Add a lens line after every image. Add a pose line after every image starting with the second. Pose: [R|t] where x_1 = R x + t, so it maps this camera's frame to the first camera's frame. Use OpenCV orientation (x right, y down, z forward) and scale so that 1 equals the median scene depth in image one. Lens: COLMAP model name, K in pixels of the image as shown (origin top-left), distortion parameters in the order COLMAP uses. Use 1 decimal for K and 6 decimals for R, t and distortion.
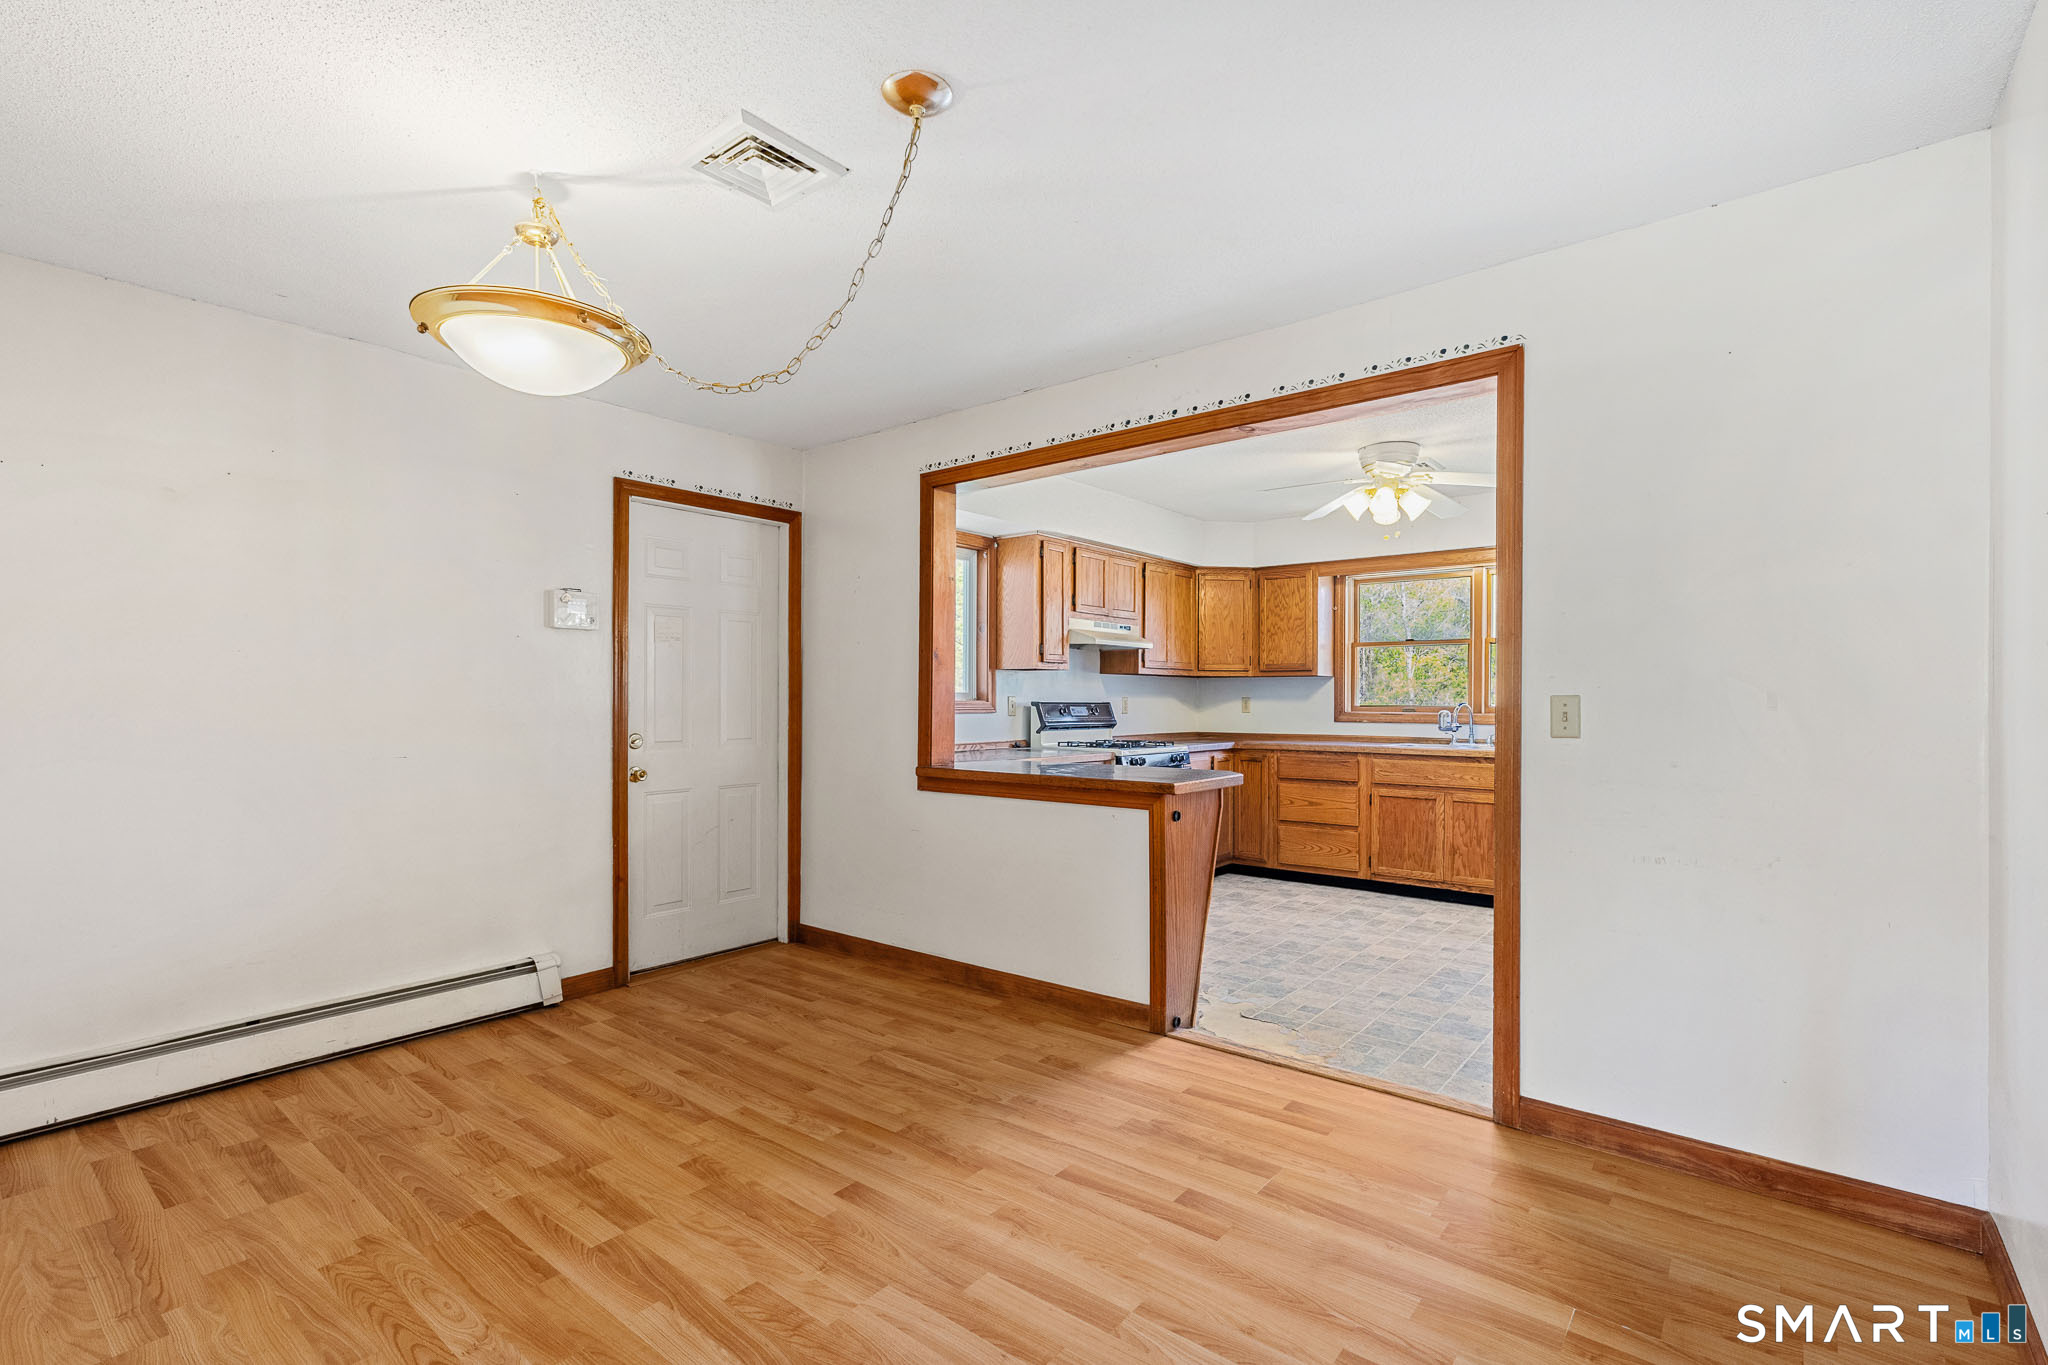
lens RADIAL K [[929.9, 0, 1021.5], [0, 929.9, 702.5], [0, 0, 1]] dist [0.001217, 0.000022]
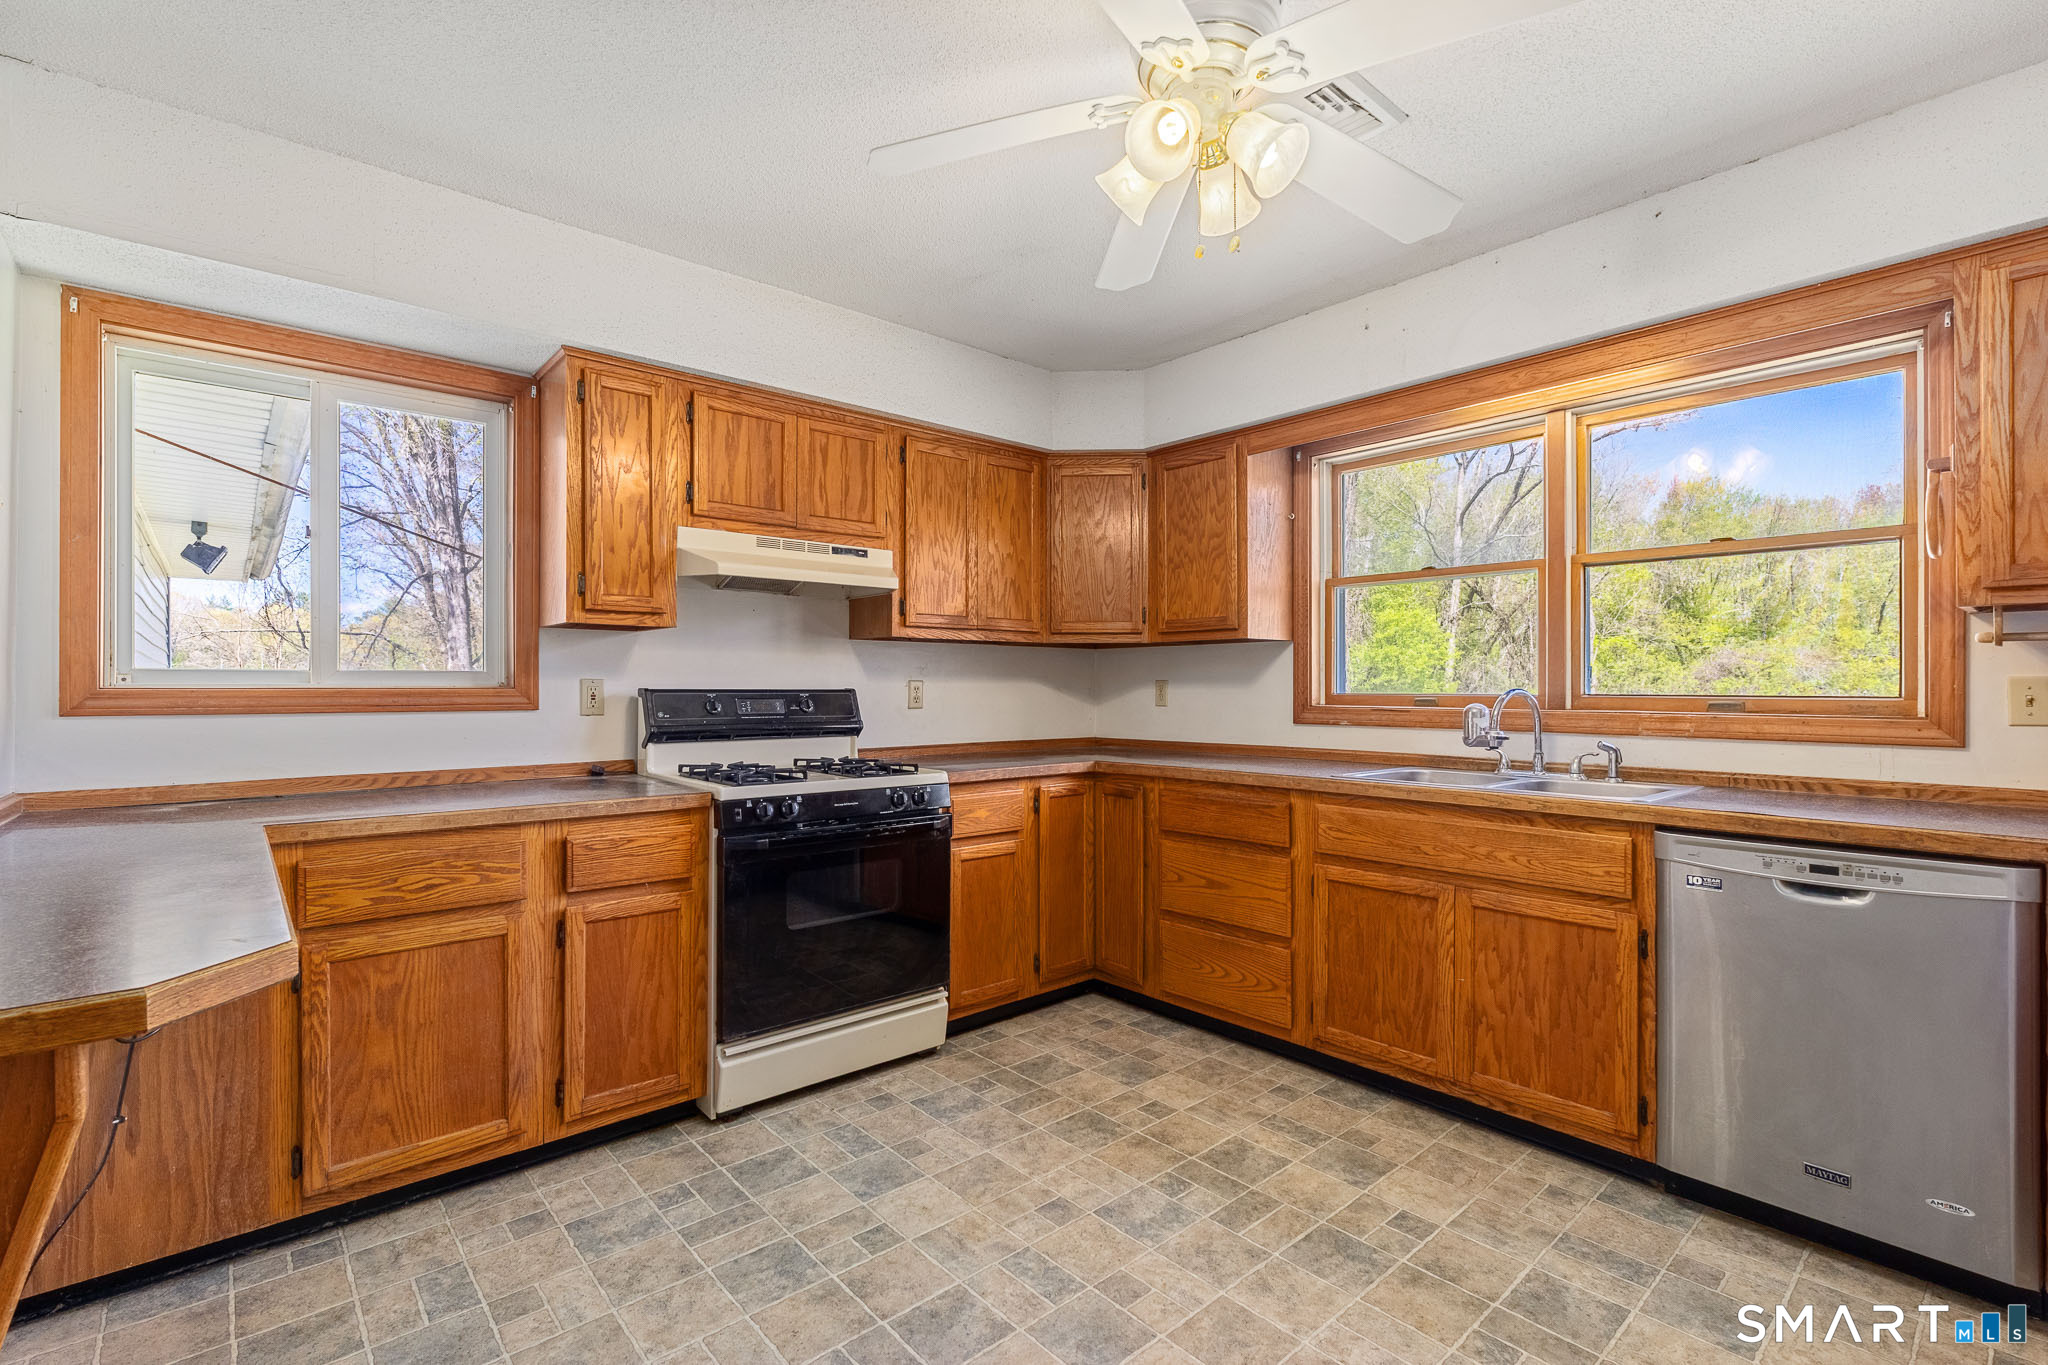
lens RADIAL K [[922.0, 0, 1028.4], [0, 922.0, 681.7], [0, 0, 1]] dist [-0.002804, -0.000281]
pose [[0.986427, -0.003987, -0.164153, 0.290530], [0.002387, 0.999948, -0.009947, 0.001130], [0.164184, 0.009420, 0.986385, 0.467692]]
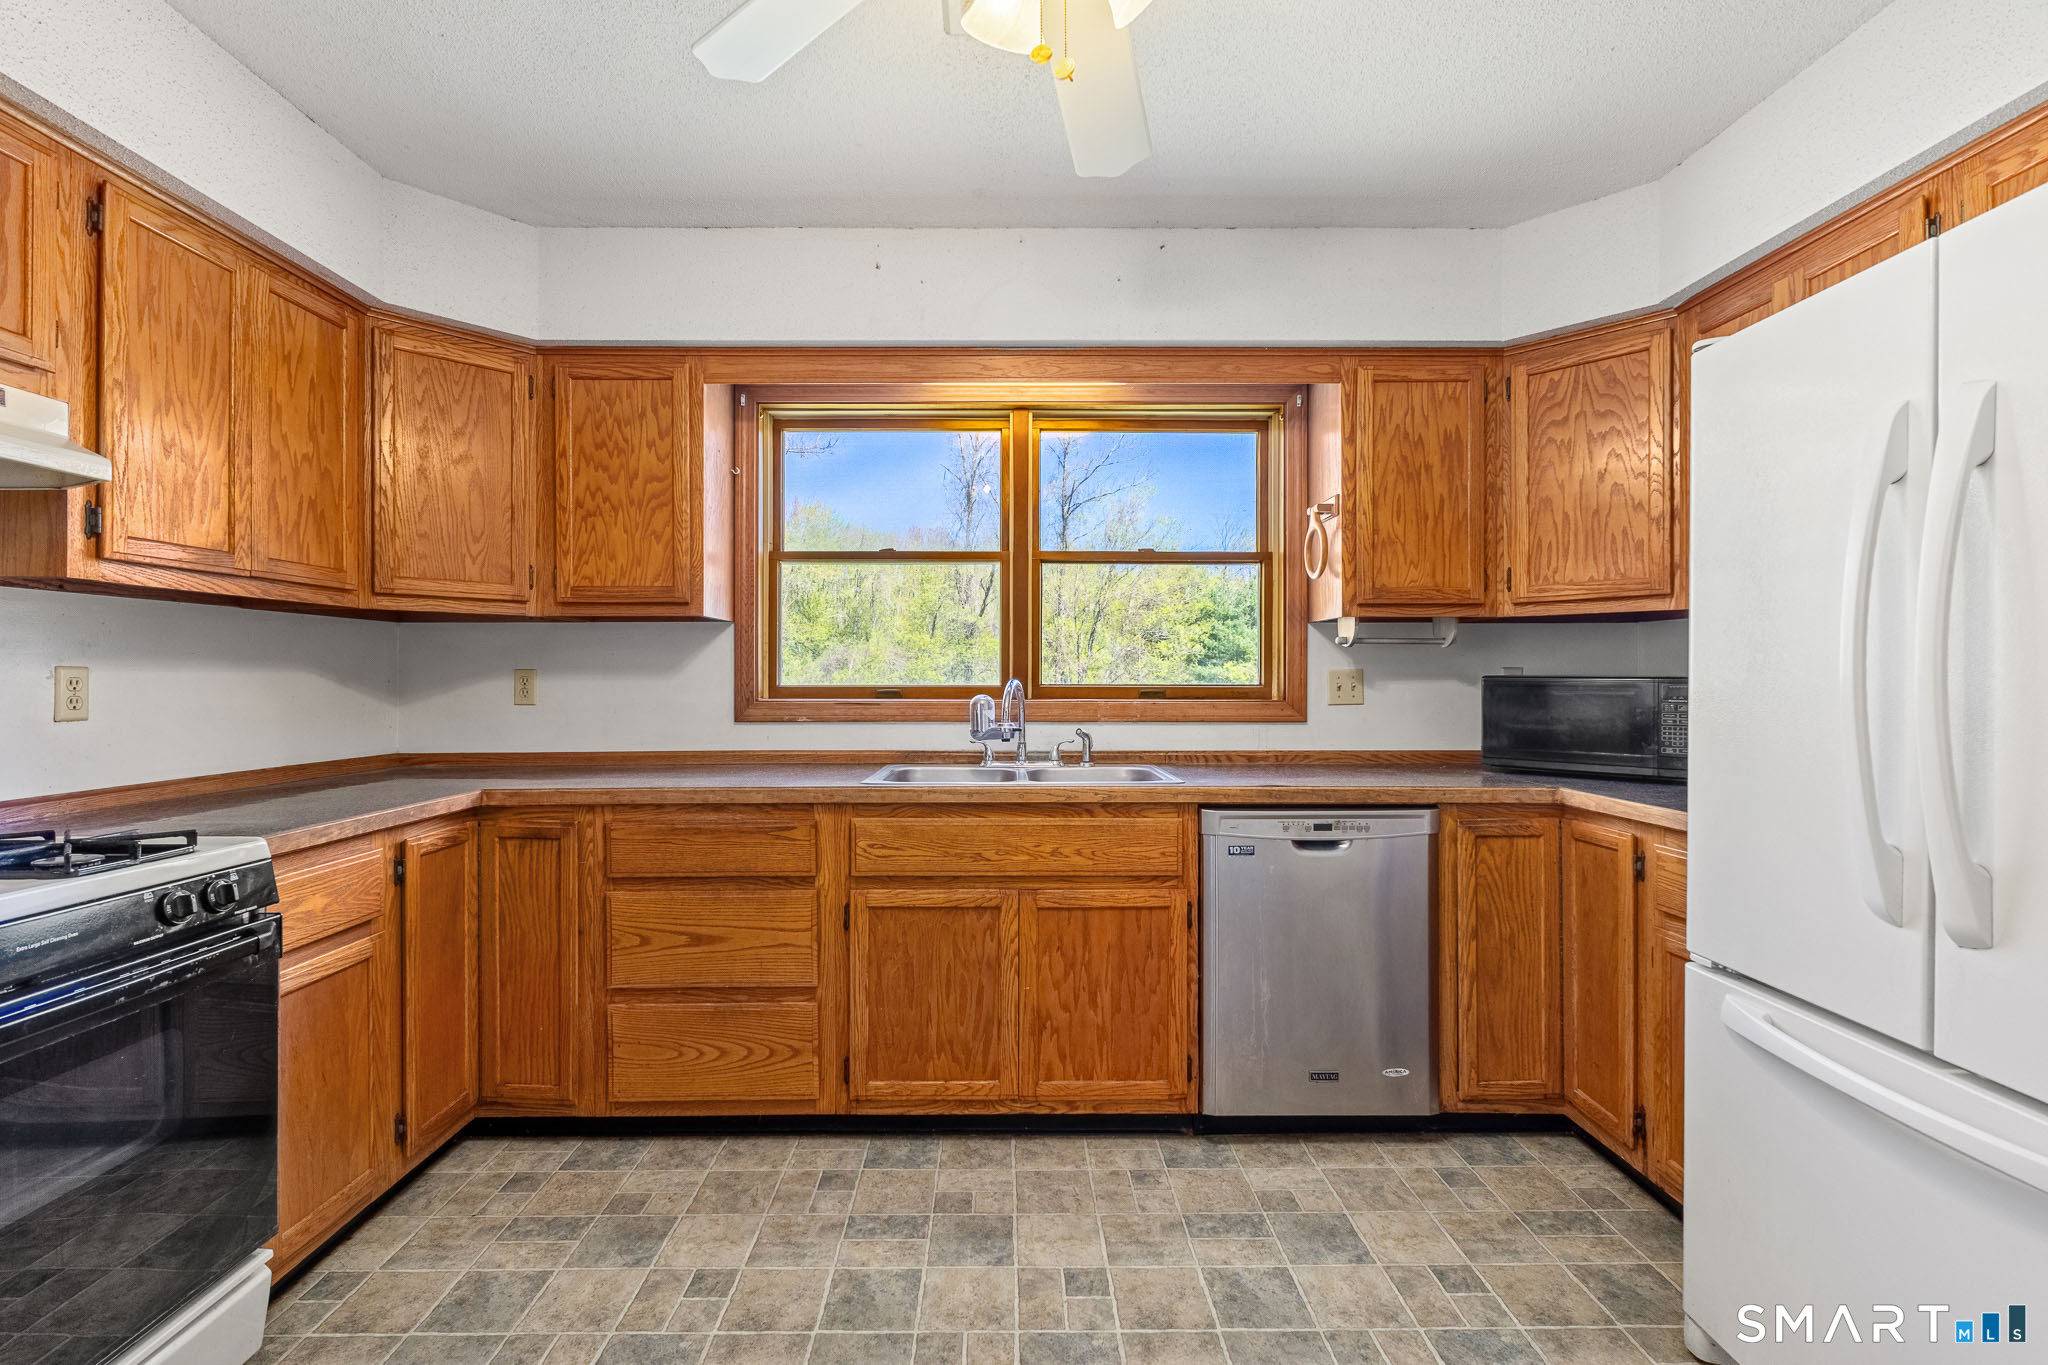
lens RADIAL K [[920.8, 0, 1014.0], [0, 920.8, 677.1], [0, 0, 1]] dist [-0.003779, 0.000422]
pose [[0.770089, -0.004234, 0.637922, 0.165573], [0.006168, 0.999981, -0.000810, -0.000077], [-0.637906, 0.004558, 0.770100, 0.607194]]
